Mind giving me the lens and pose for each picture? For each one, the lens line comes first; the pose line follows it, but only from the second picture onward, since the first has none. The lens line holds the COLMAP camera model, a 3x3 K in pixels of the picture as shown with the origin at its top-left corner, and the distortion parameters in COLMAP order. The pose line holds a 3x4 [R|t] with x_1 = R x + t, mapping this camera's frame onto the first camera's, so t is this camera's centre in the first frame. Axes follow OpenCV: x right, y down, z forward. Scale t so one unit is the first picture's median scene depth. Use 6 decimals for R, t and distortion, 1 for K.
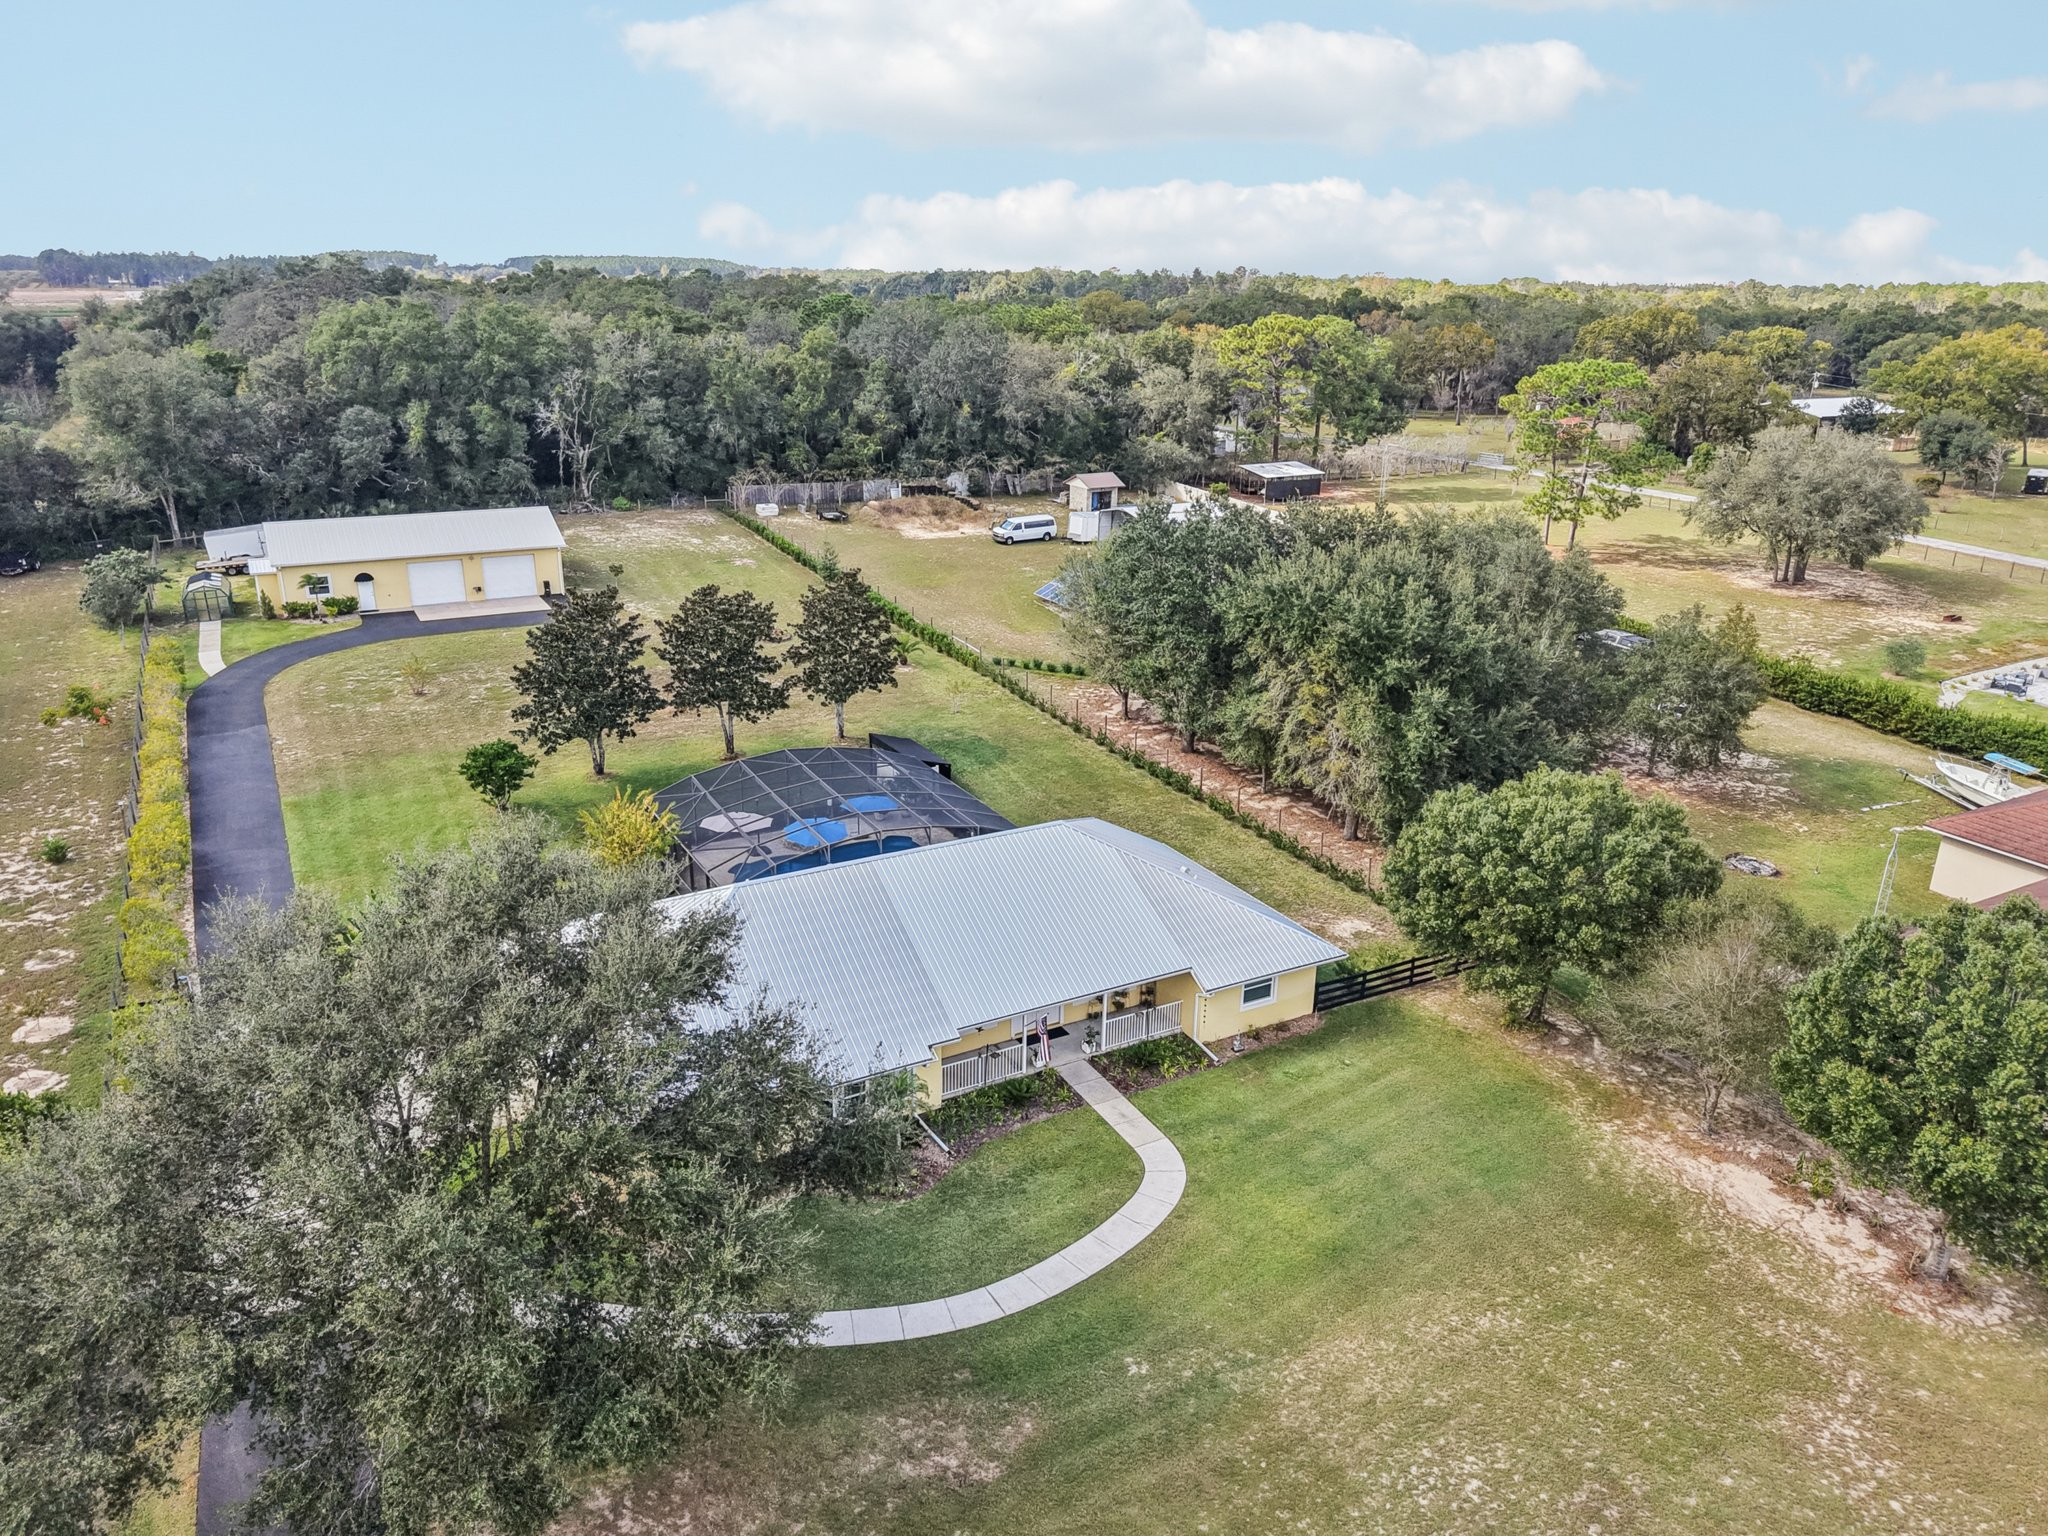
lens RADIAL K [[1370.8, 0, 1019.1], [0, 1370.8, 790.7], [0, 0, 1]] dist [0.069867, -0.099799]
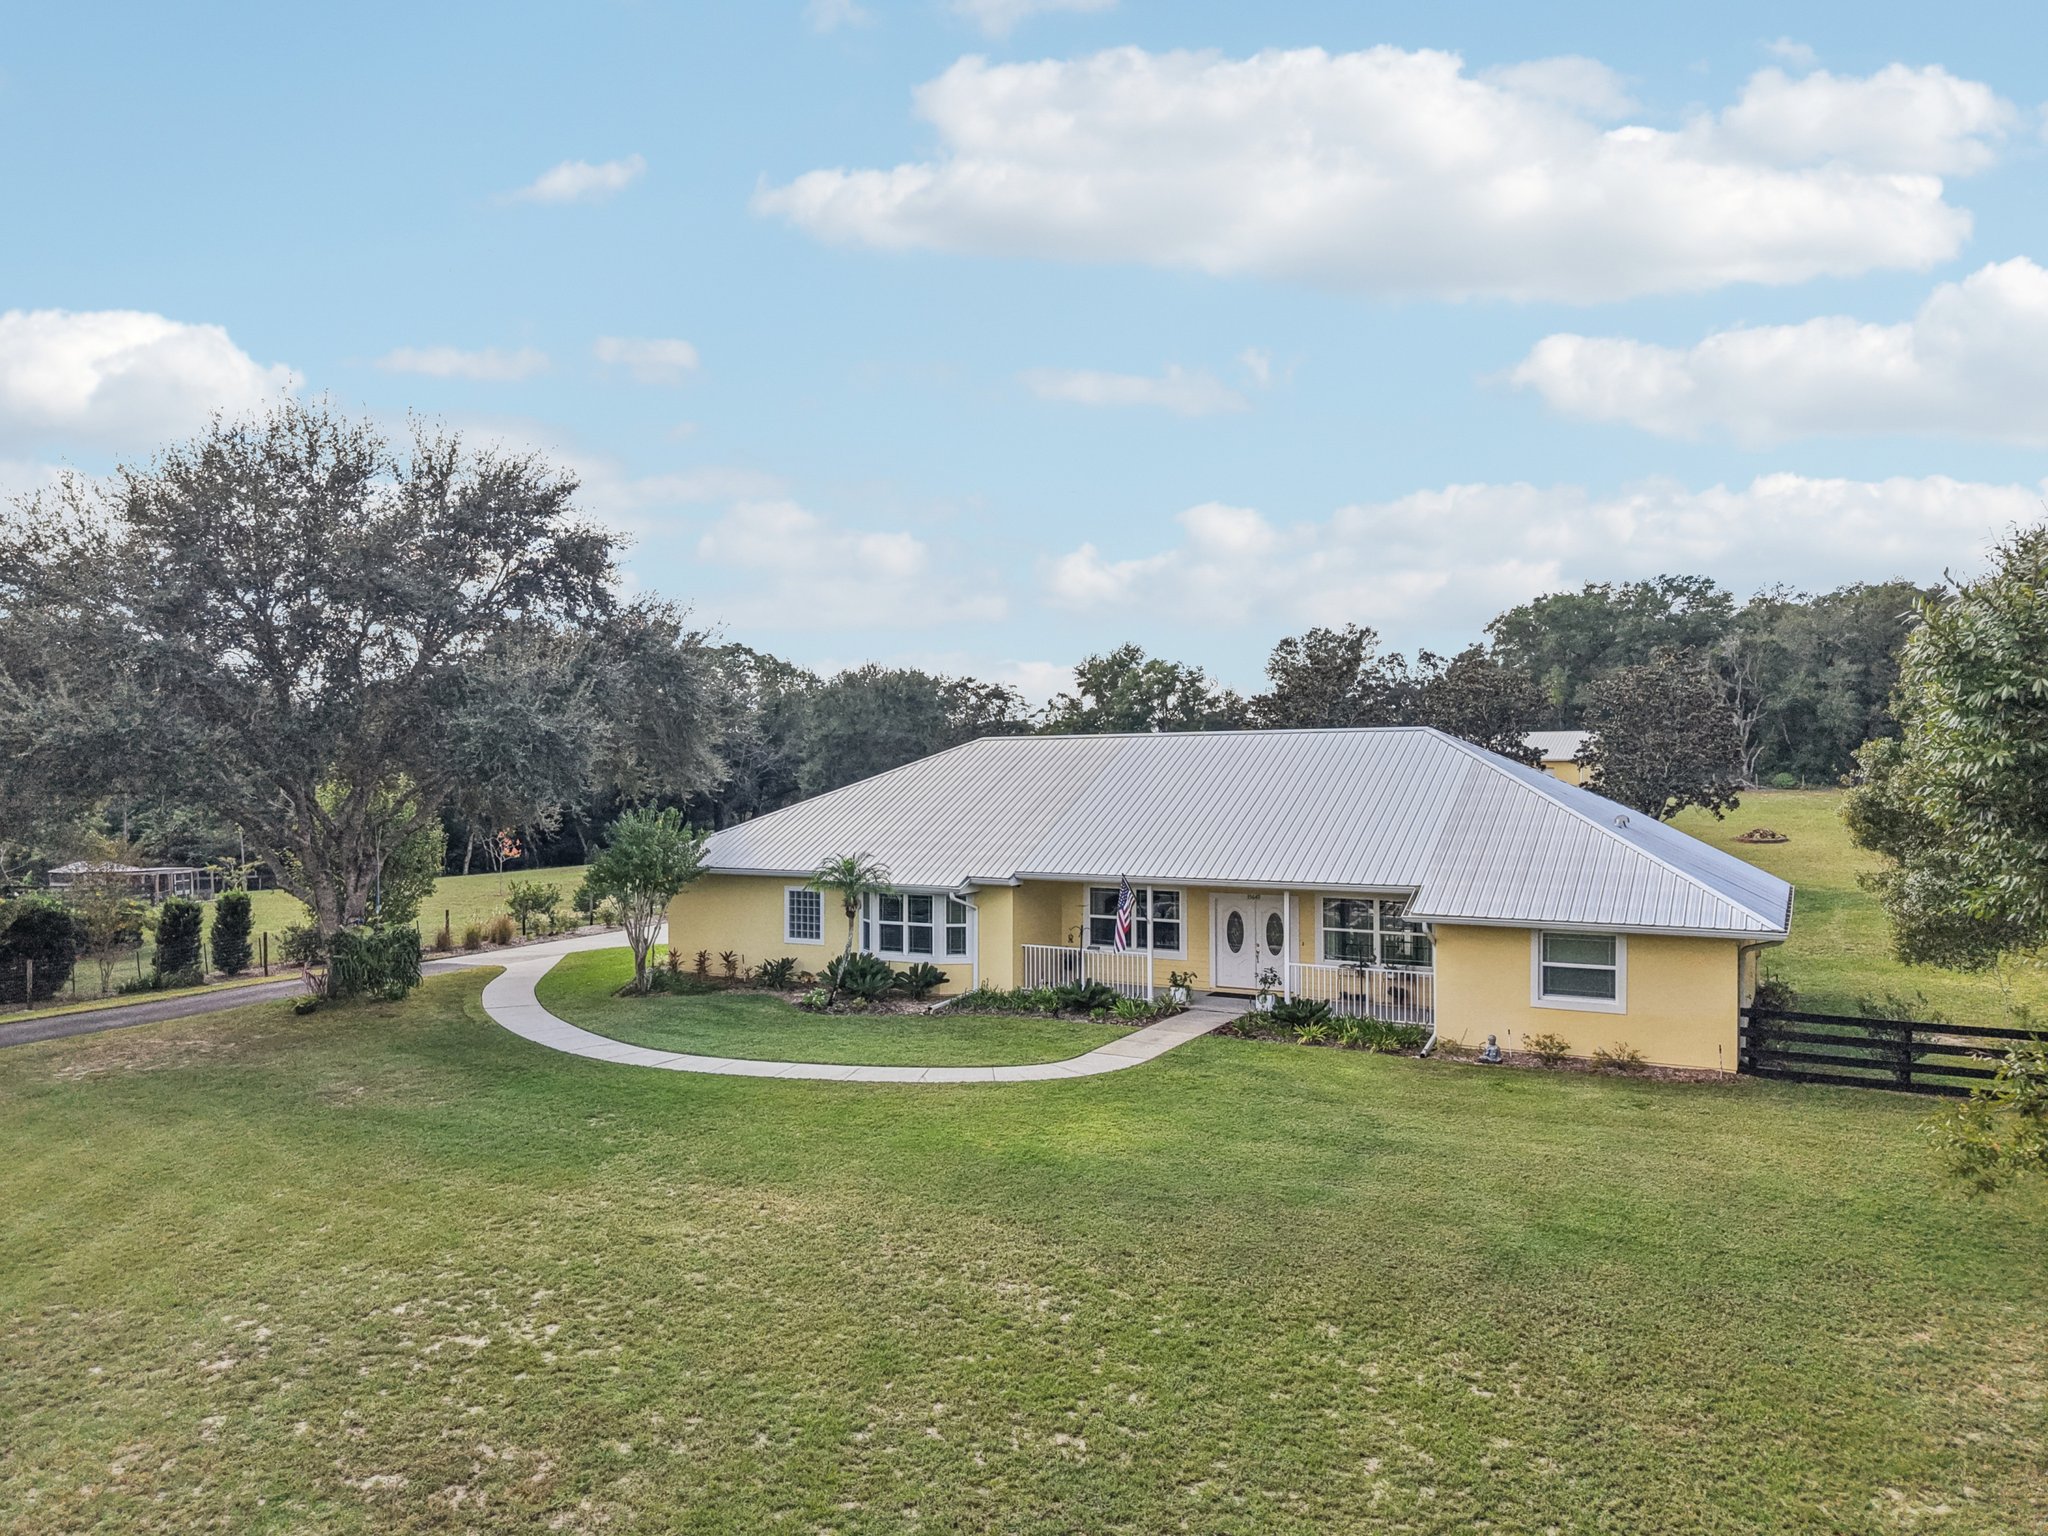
lens RADIAL K [[1384.3, 0, 1012.5], [0, 1384.3, 790.2], [0, 0, 1]] dist [0.040388, -0.045330]
pose [[0.521216, -0.011210, -0.853351, 0.265769], [-0.285049, 0.940203, -0.186455, 0.124344], [0.804414, 0.340431, 0.486853, 0.289845]]
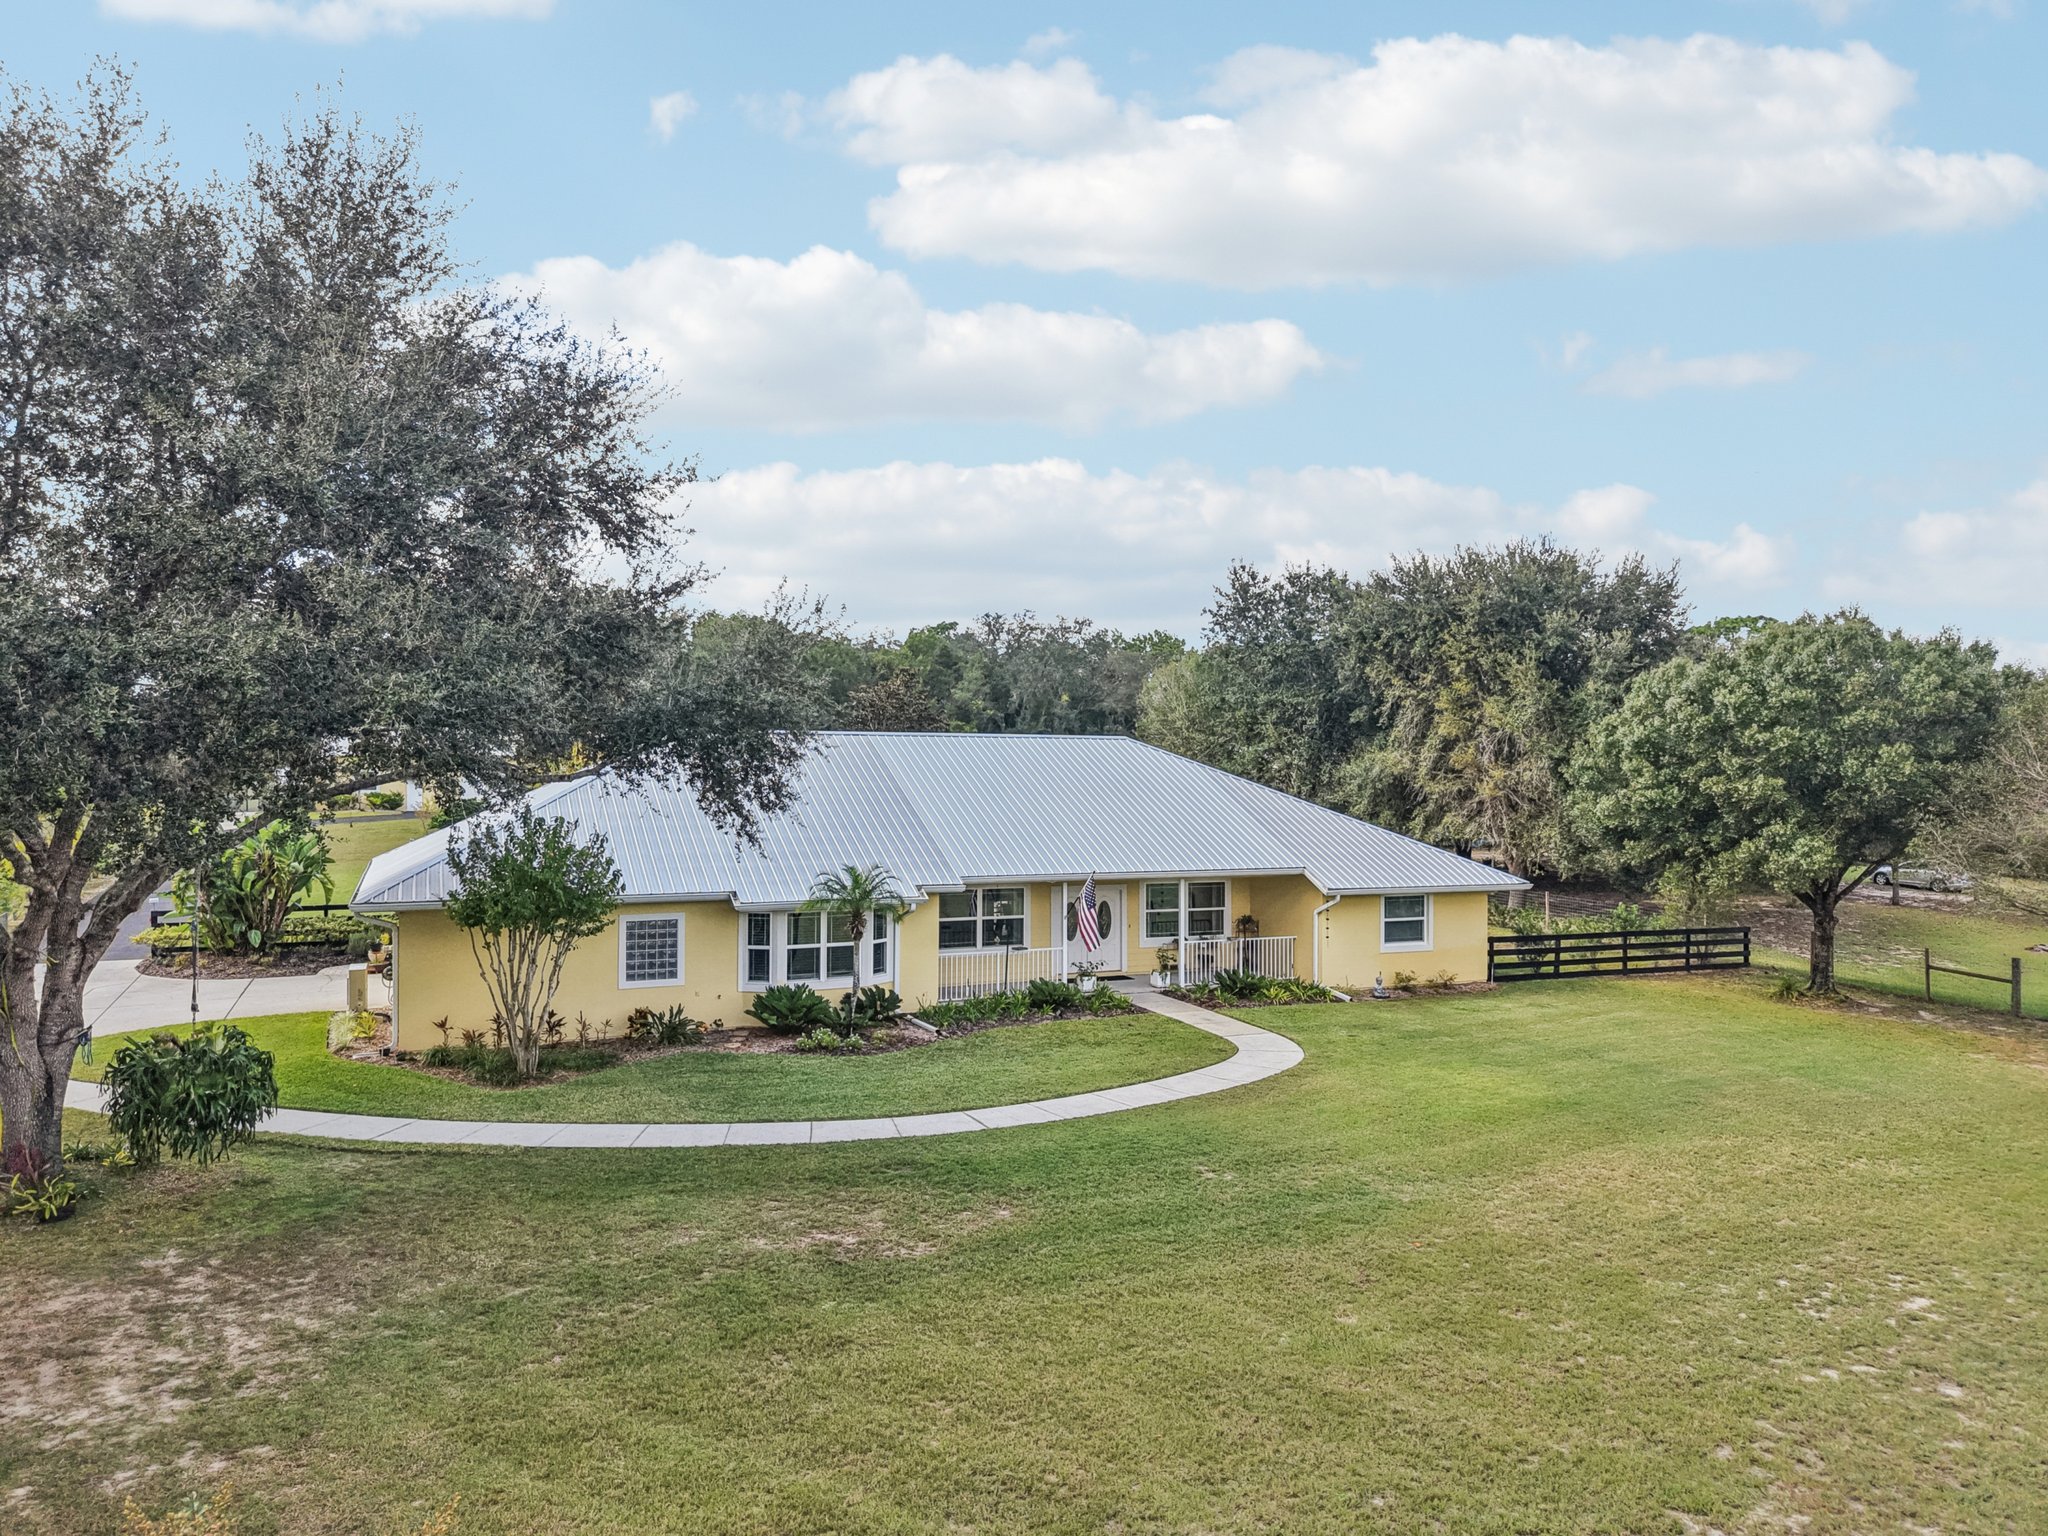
lens RADIAL K [[1371.1, 0, 1018.7], [0, 1371.1, 771.5], [0, 0, 1]] dist [0.038248, -0.042429]
pose [[0.995904, -0.013297, -0.089429, 0.021500], [-0.018873, 0.936763, -0.349454, 0.168065], [0.088420, 0.349711, 0.932676, 0.156271]]
